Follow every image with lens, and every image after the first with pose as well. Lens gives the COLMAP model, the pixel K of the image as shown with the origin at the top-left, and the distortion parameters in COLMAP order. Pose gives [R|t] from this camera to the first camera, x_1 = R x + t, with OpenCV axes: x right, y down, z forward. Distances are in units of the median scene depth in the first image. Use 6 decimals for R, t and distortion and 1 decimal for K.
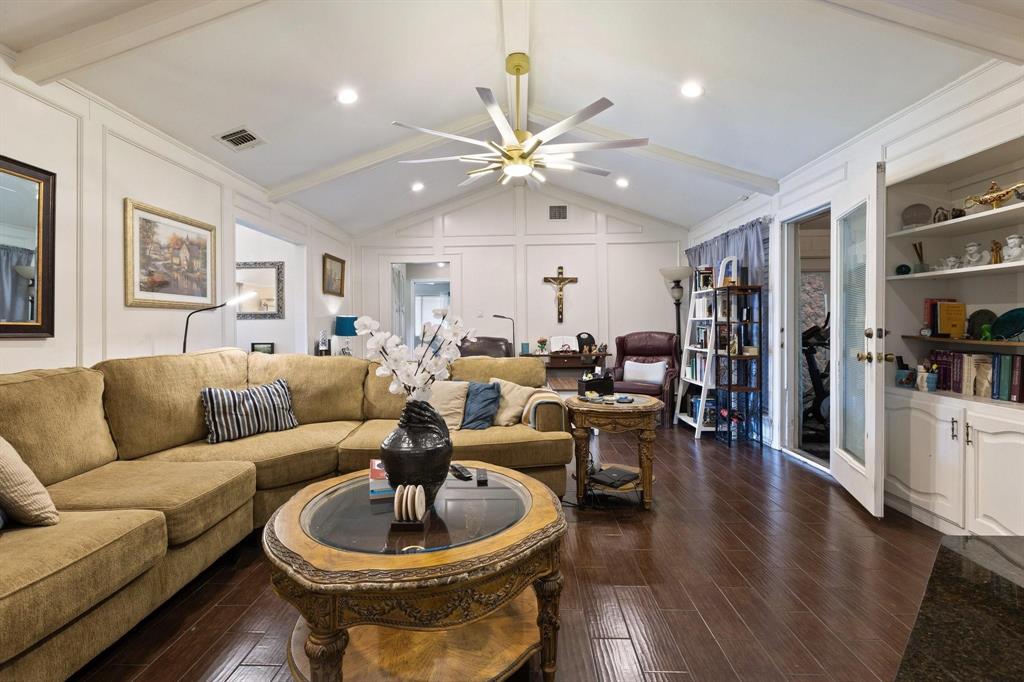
lens RADIAL K [[461.4, 0, 507.1], [0, 461.4, 330.6], [0, 0, 1]] dist [0.001002, -0.000245]
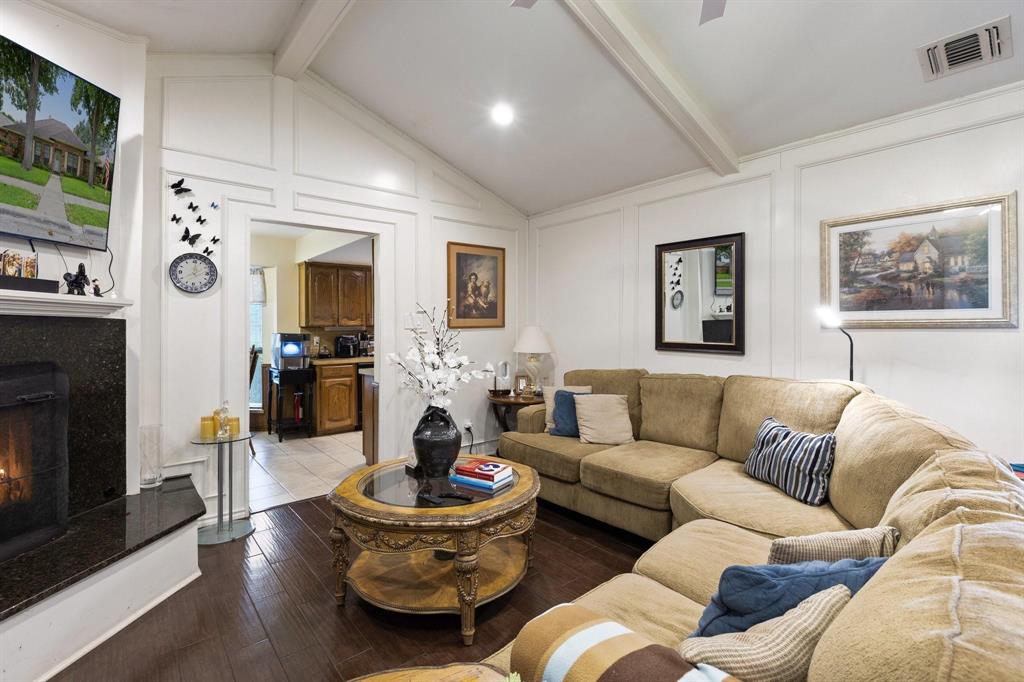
lens RADIAL K [[461.4, 0, 507.1], [0, 461.4, 330.6], [0, 0, 1]] dist [0.001002, -0.000245]
pose [[-0.740675, -0.001621, -0.671861, 0.324268], [-0.006136, 0.999972, 0.004352, -0.043935], [0.671835, 0.007345, -0.740664, 1.166932]]
